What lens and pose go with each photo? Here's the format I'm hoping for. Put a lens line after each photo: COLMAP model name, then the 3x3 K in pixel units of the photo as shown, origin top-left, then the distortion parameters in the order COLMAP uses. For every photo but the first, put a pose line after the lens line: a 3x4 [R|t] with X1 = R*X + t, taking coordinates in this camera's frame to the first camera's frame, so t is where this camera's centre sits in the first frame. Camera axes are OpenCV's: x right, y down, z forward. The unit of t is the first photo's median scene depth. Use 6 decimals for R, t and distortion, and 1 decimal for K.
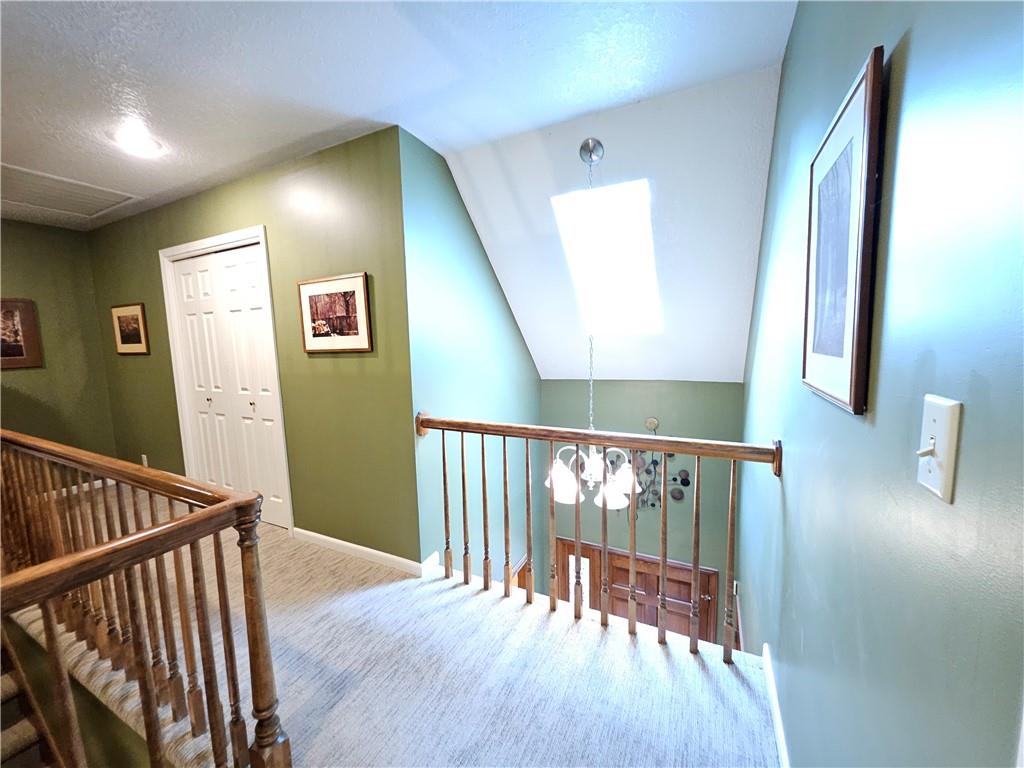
lens RADIAL K [[403.7, 0, 509.9], [0, 403.7, 384.1], [0, 0, 1]] dist [-0.001240, -0.001304]
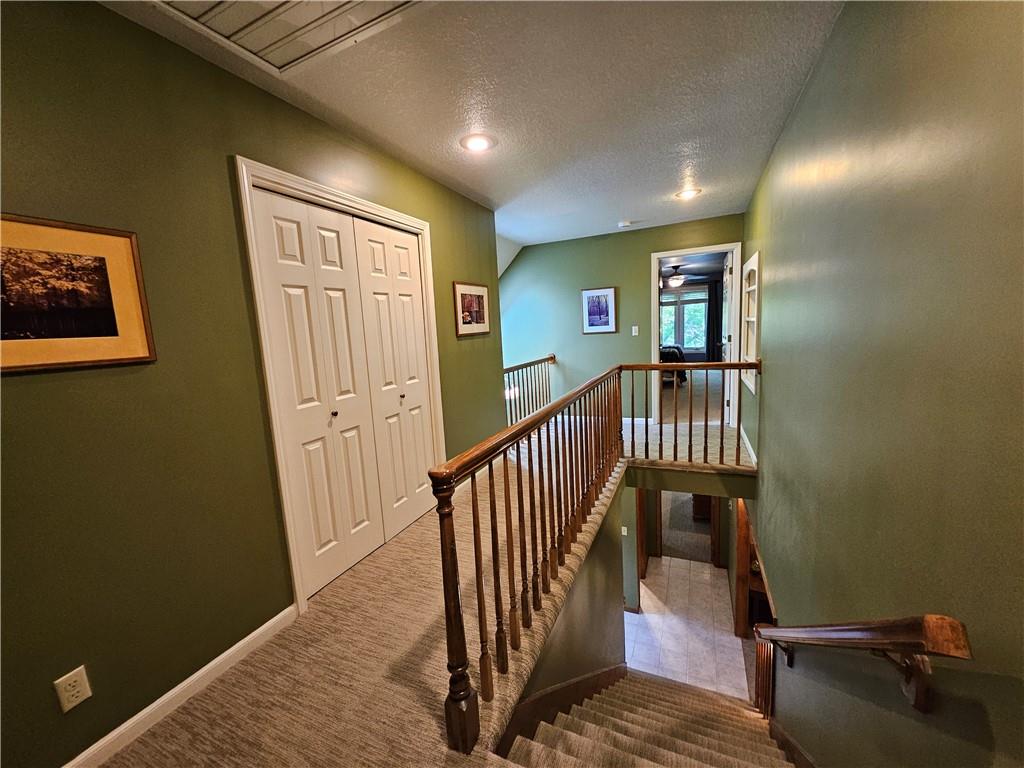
lens RADIAL K [[403.7, 0, 509.1], [0, 403.7, 383.0], [0, 0, 1]] dist [-0.001240, -0.001304]
pose [[-0.037351, -0.109837, 0.993248, -1.886142], [0.167202, 0.979243, 0.114576, -0.055248], [-0.985215, 0.170352, -0.018211, 0.929306]]
